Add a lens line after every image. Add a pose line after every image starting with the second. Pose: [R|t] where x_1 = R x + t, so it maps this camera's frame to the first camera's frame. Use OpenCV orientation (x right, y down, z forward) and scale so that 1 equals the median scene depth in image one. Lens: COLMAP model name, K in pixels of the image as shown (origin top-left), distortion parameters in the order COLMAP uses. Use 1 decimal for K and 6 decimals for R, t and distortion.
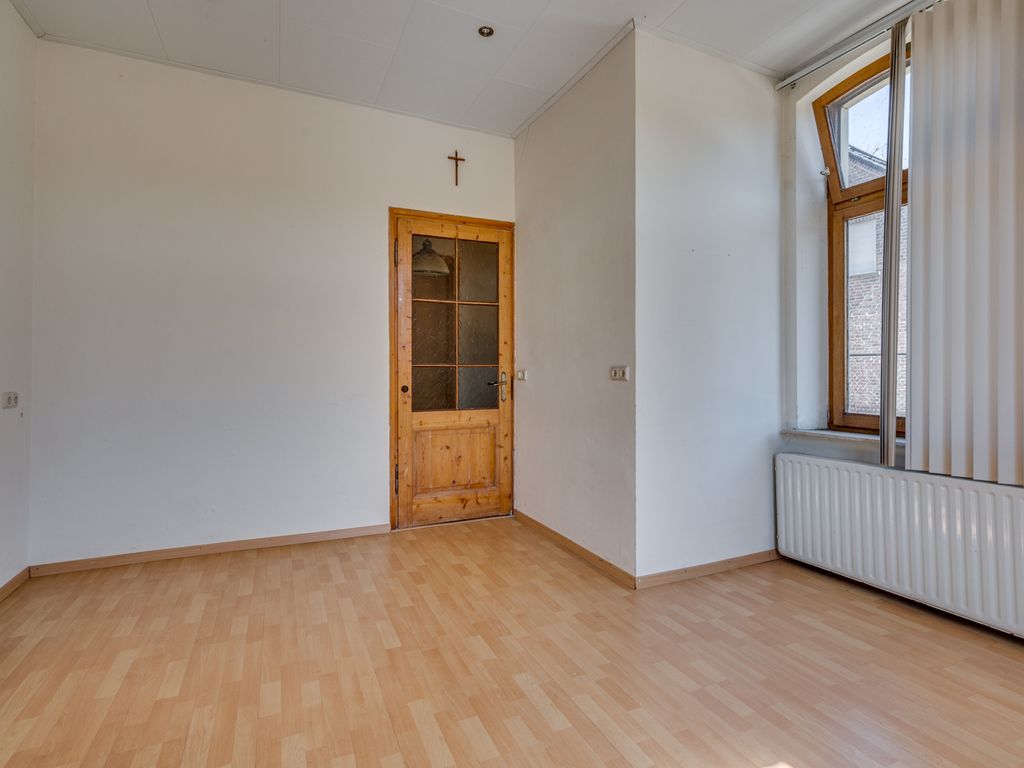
lens RADIAL K [[514.3, 0, 512.0], [0, 514.3, 384.0], [0, 0, 1]] dist [0.003758, 0.000978]
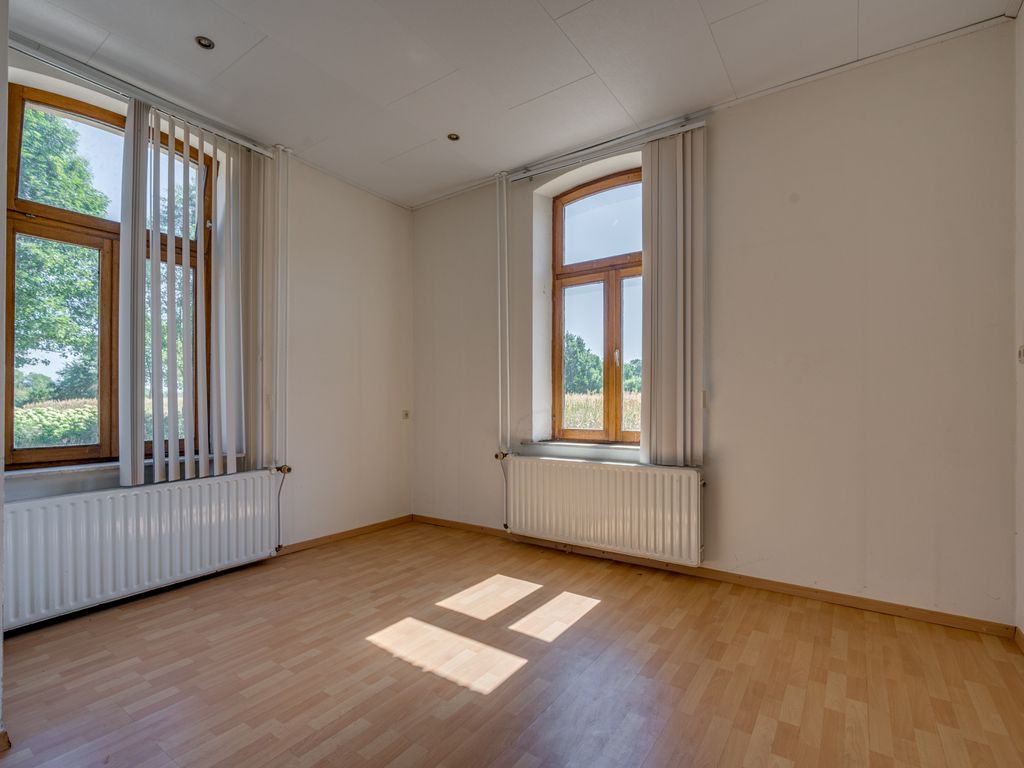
lens RADIAL K [[492.2, 0, 515.1], [0, 492.2, 398.3], [0, 0, 1]] dist [0.001542, 0.000577]
pose [[-0.513582, 0.006134, 0.858019, -0.730218], [0.020482, 0.999777, 0.005112, -0.026159], [-0.857796, 0.020199, -0.513593, 0.924452]]
